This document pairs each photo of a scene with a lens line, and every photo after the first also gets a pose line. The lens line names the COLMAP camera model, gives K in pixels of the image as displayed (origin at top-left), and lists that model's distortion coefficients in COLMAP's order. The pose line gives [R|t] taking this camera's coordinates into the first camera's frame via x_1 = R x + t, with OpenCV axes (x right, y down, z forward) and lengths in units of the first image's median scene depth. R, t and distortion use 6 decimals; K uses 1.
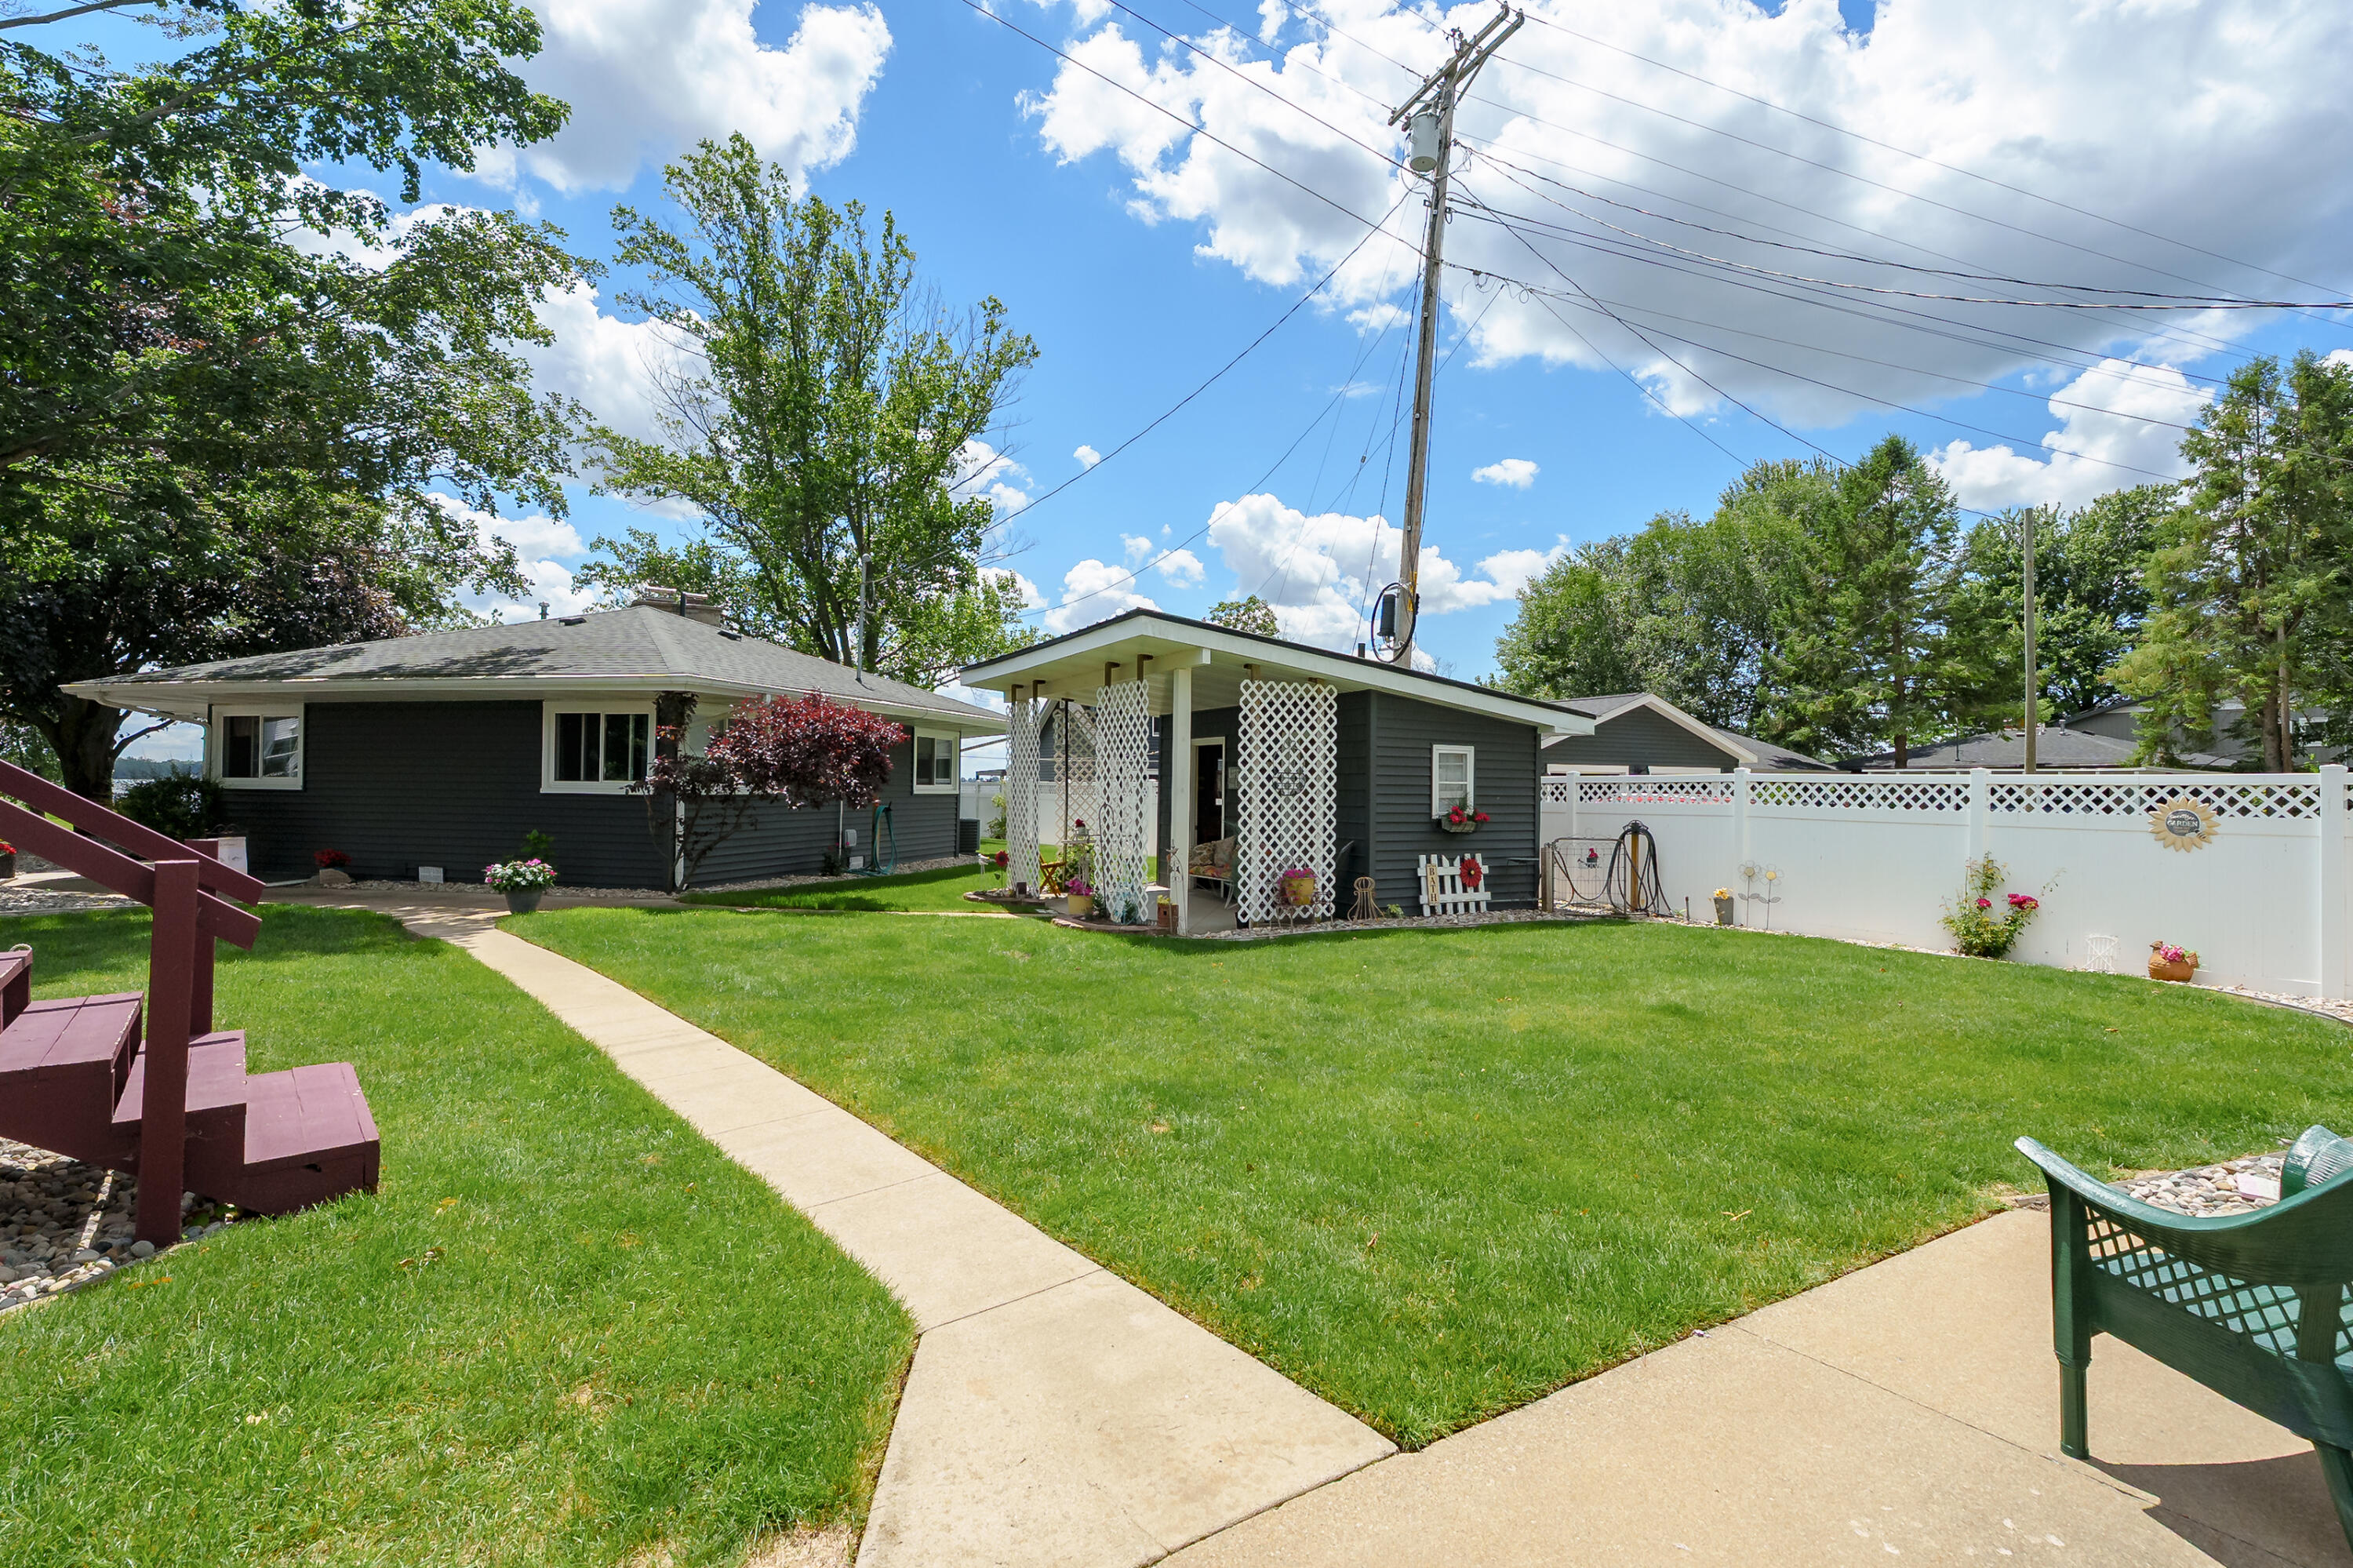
lens RADIAL K [[1080.8, 0, 1195.4], [0, 1080.8, 766.7], [0, 0, 1]] dist [0.001939, 0.000791]
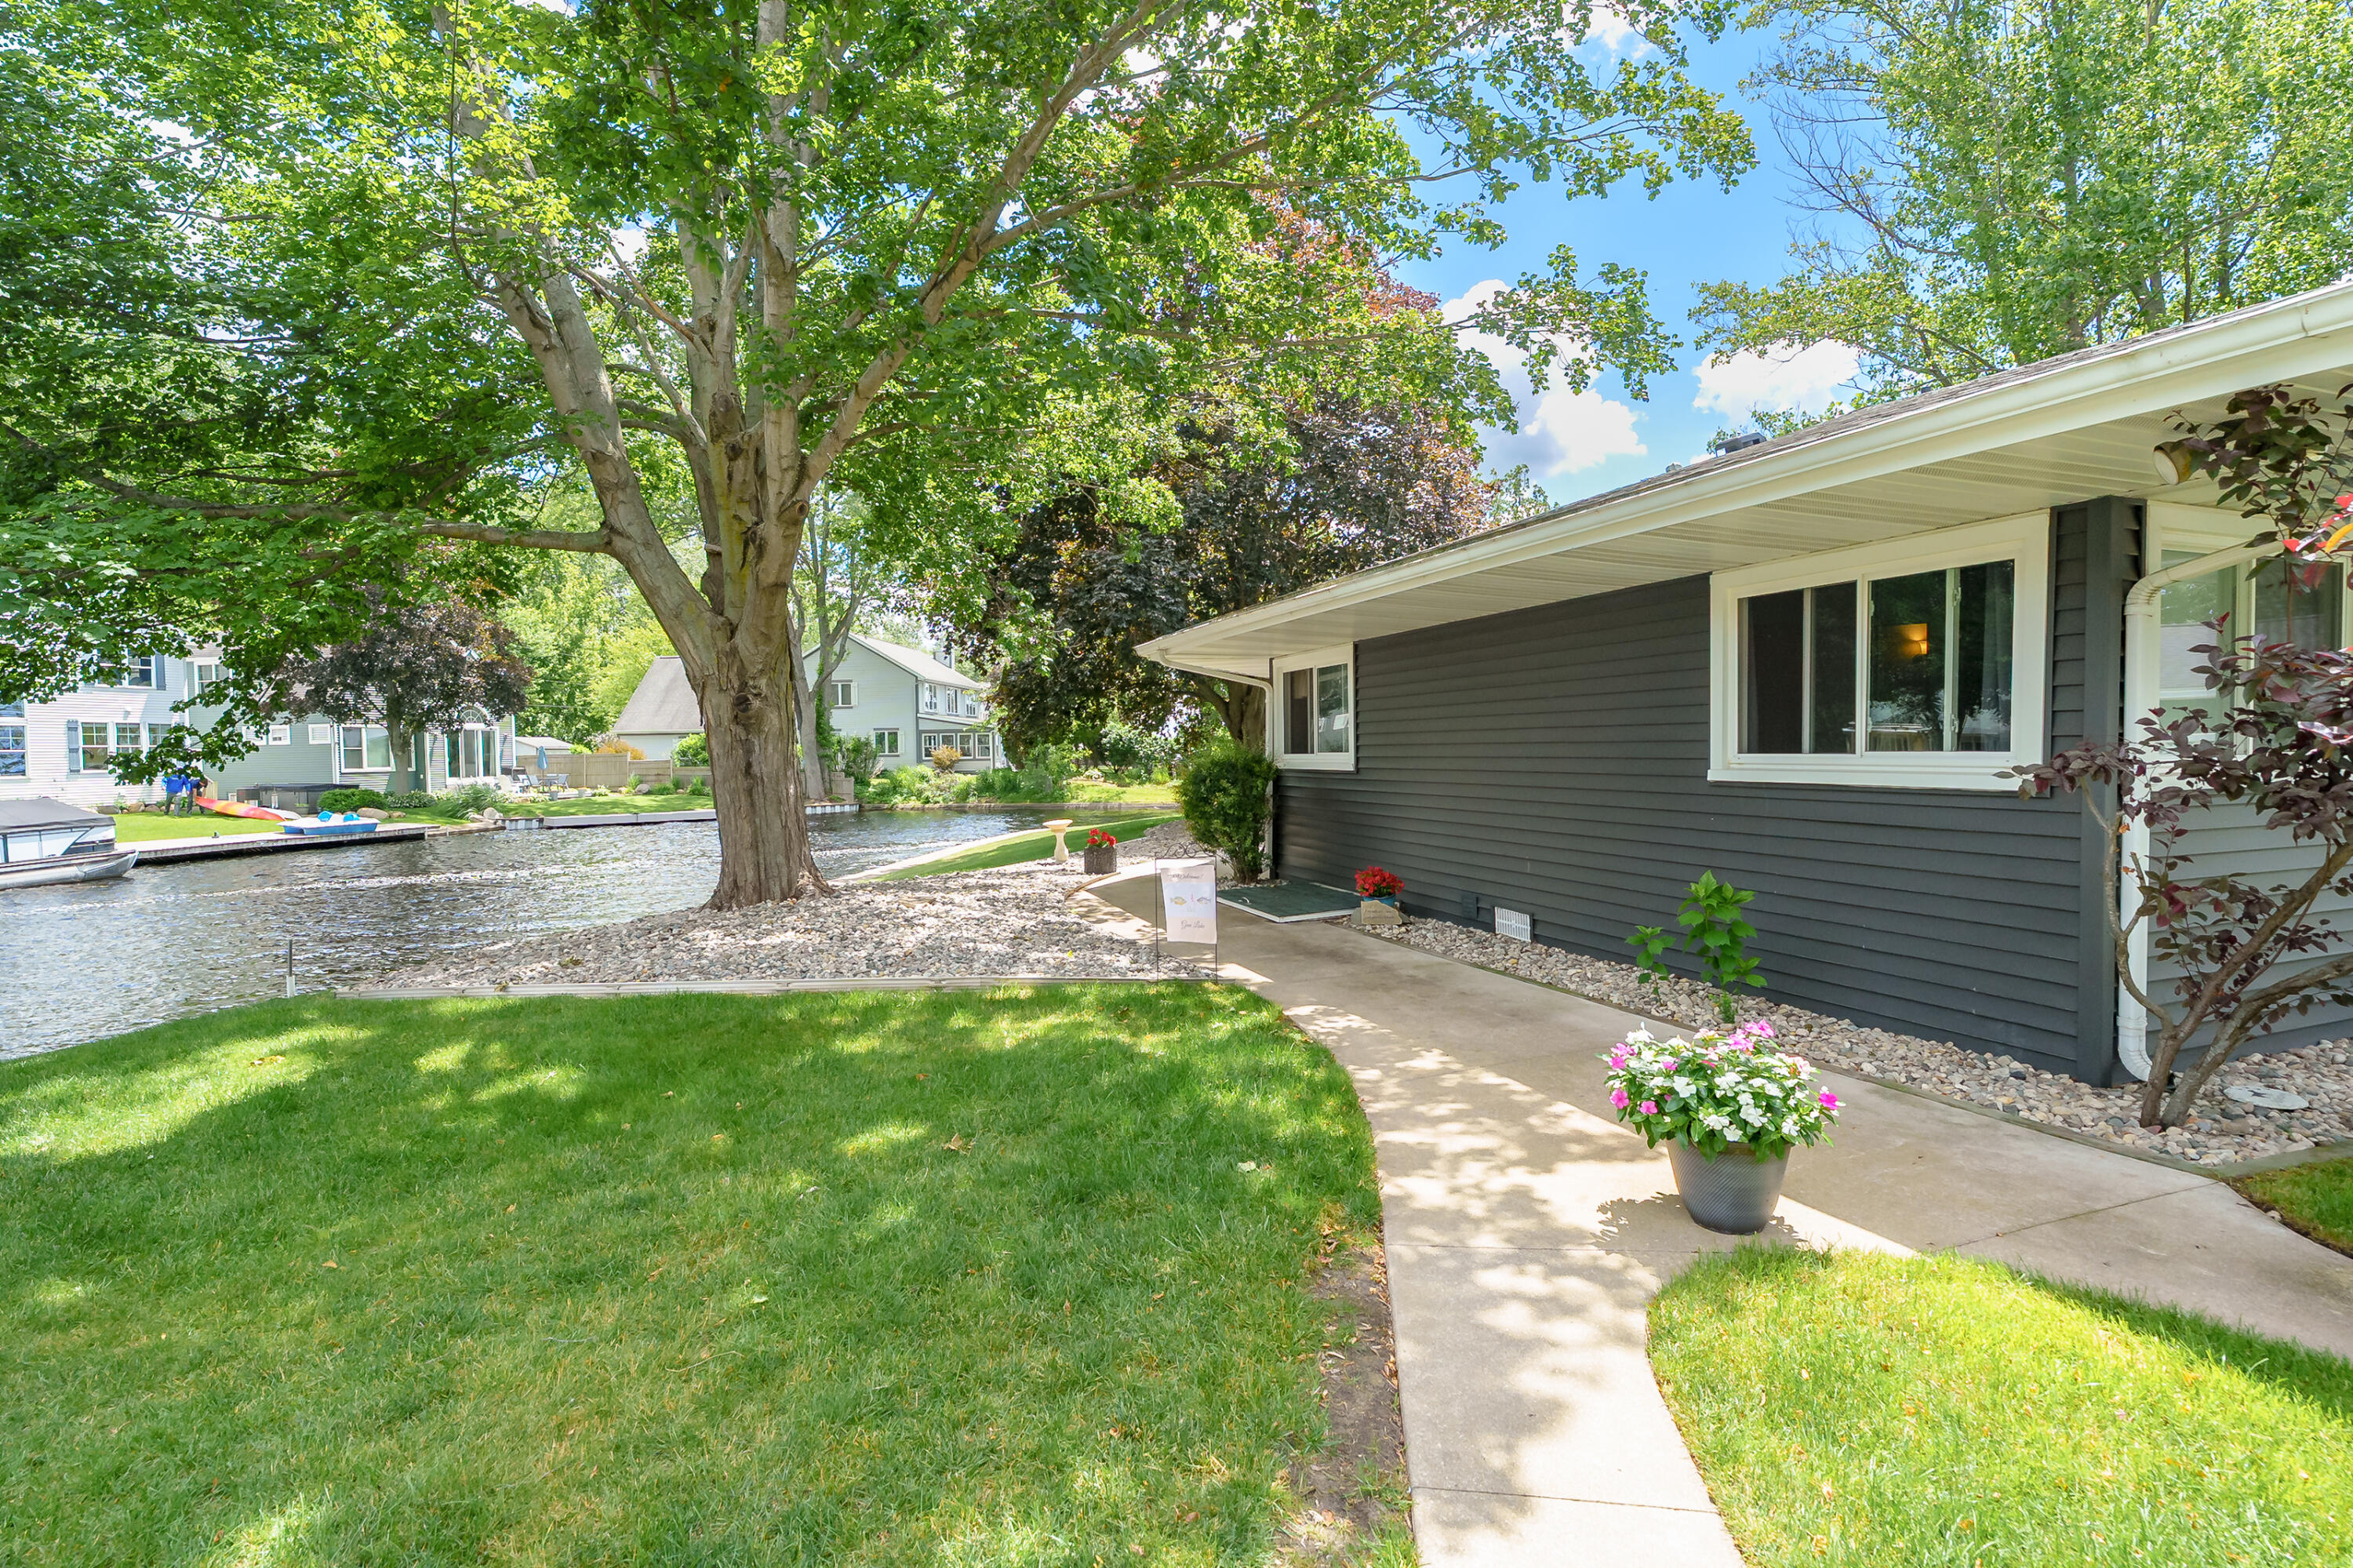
lens RADIAL K [[1080.8, 0, 1187.7], [0, 1080.8, 769.1], [0, 0, 1]] dist [0.001939, 0.000791]
pose [[0.589473, -0.001061, -0.807788, -0.374870], [0.028044, 0.999423, 0.019152, 0.004801], [0.807302, -0.033943, 0.589162, 0.569411]]
